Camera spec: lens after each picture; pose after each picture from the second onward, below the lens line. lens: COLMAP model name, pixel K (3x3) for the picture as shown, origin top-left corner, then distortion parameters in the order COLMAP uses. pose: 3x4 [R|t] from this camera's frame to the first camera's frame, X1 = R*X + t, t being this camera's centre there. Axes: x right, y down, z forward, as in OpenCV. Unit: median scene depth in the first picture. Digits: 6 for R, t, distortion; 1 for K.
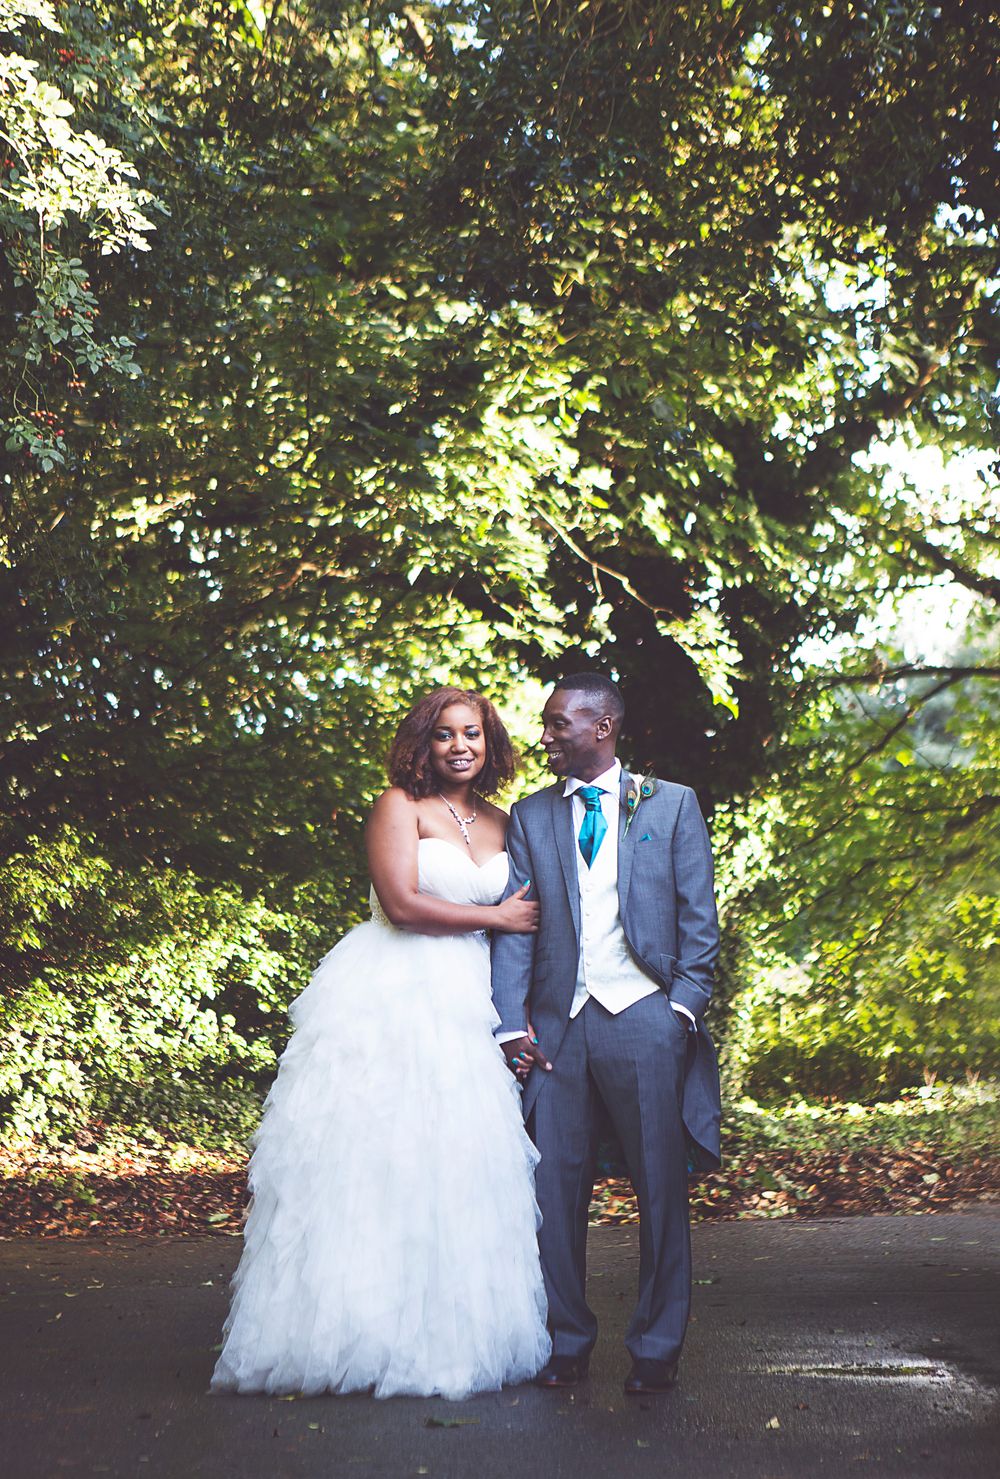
lens RADIAL K [[3227.3, 0, 503.5], [0, 3227.3, 746.3], [0, 0, 1]] dist [0.477732, 0.000000]
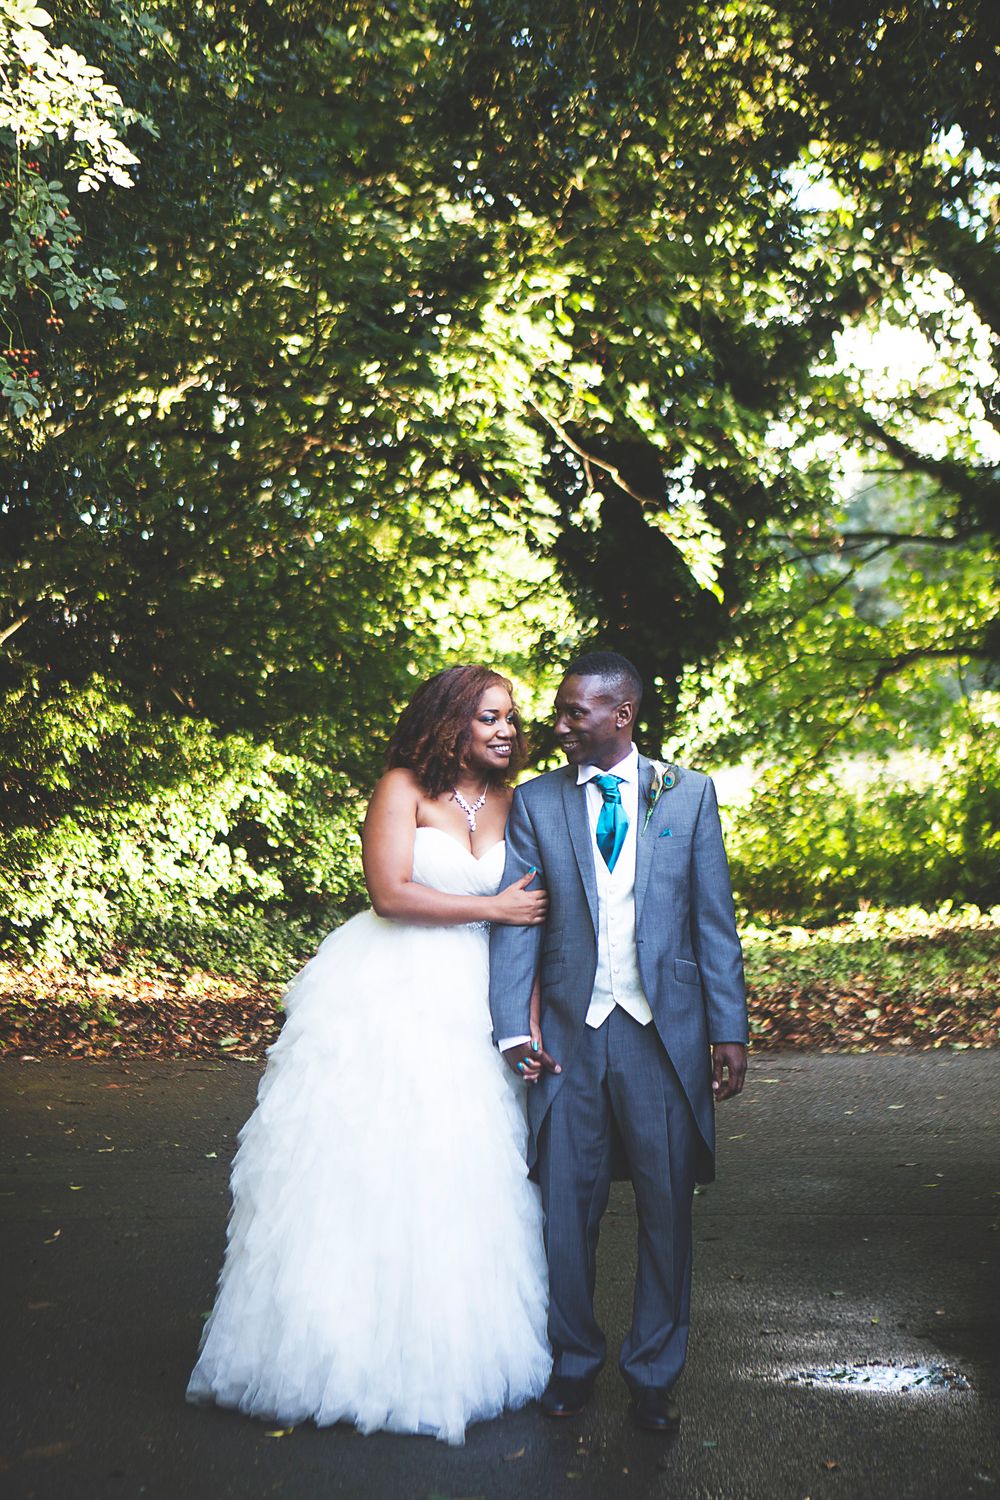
lens RADIAL K [[2476.3, 0, 512.6], [0, 2476.3, 735.9], [0, 0, 1]] dist [0.194751, 0.000000]
pose [[0.999713, 0.017598, 0.016283, -0.006893], [-0.018993, 0.995768, 0.089921, -0.035984], [-0.014632, -0.090205, 0.995816, 0.171604]]
